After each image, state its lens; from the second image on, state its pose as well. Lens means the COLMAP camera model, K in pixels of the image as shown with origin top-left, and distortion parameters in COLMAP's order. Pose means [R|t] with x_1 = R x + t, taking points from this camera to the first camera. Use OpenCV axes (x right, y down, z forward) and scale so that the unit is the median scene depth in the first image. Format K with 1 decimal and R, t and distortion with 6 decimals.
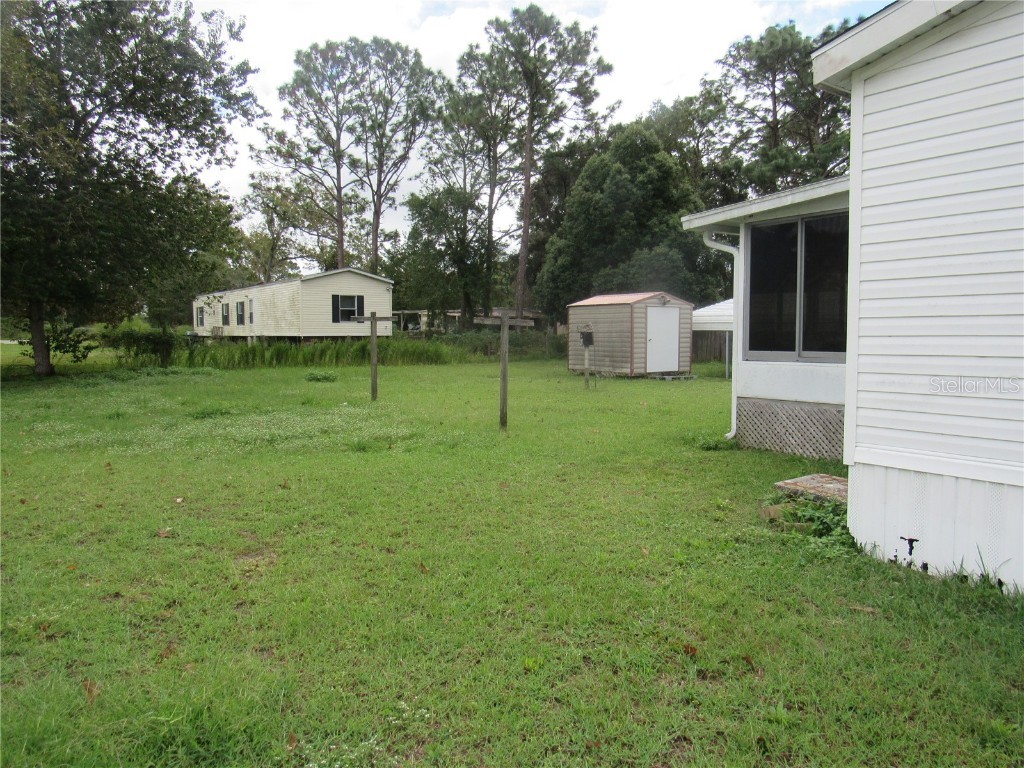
lens RADIAL K [[730.9, 0, 511.5], [0, 730.9, 378.9], [0, 0, 1]] dist [-0.030066, 0.010784]
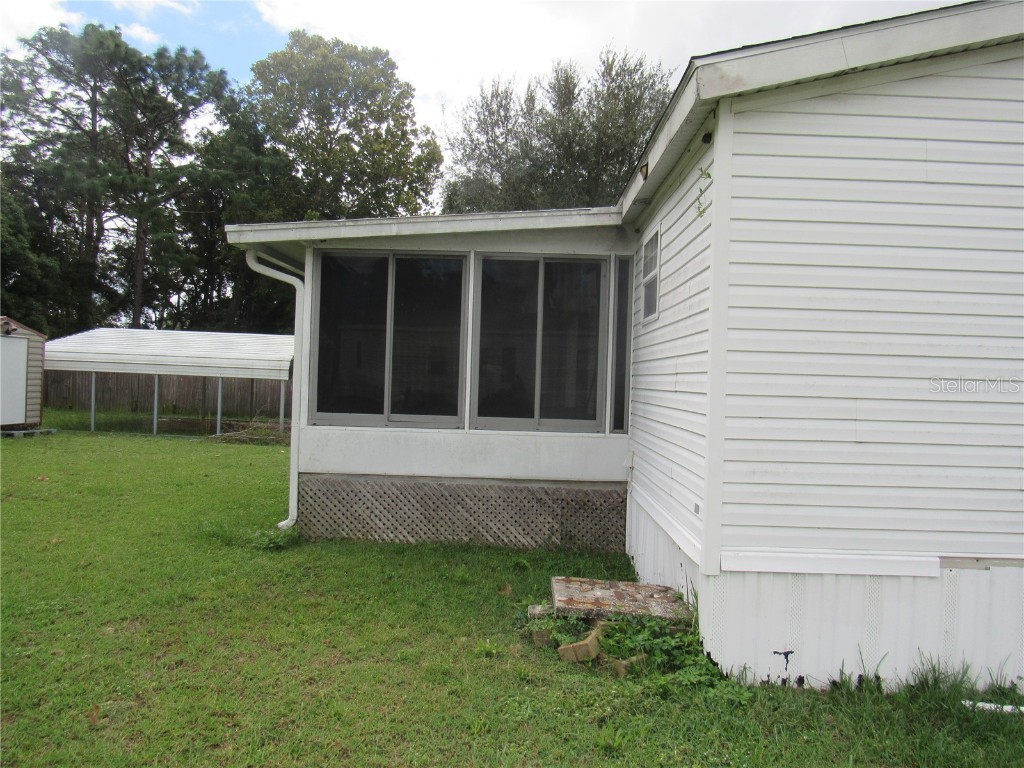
lens RADIAL K [[730.9, 0, 515.3], [0, 730.9, 382.7], [0, 0, 1]] dist [-0.030066, 0.010784]
pose [[0.591071, 0.018236, 0.806413, -0.072613], [0.019006, 0.999152, -0.036524, -0.015797], [-0.806395, 0.036915, 0.590224, 0.153947]]
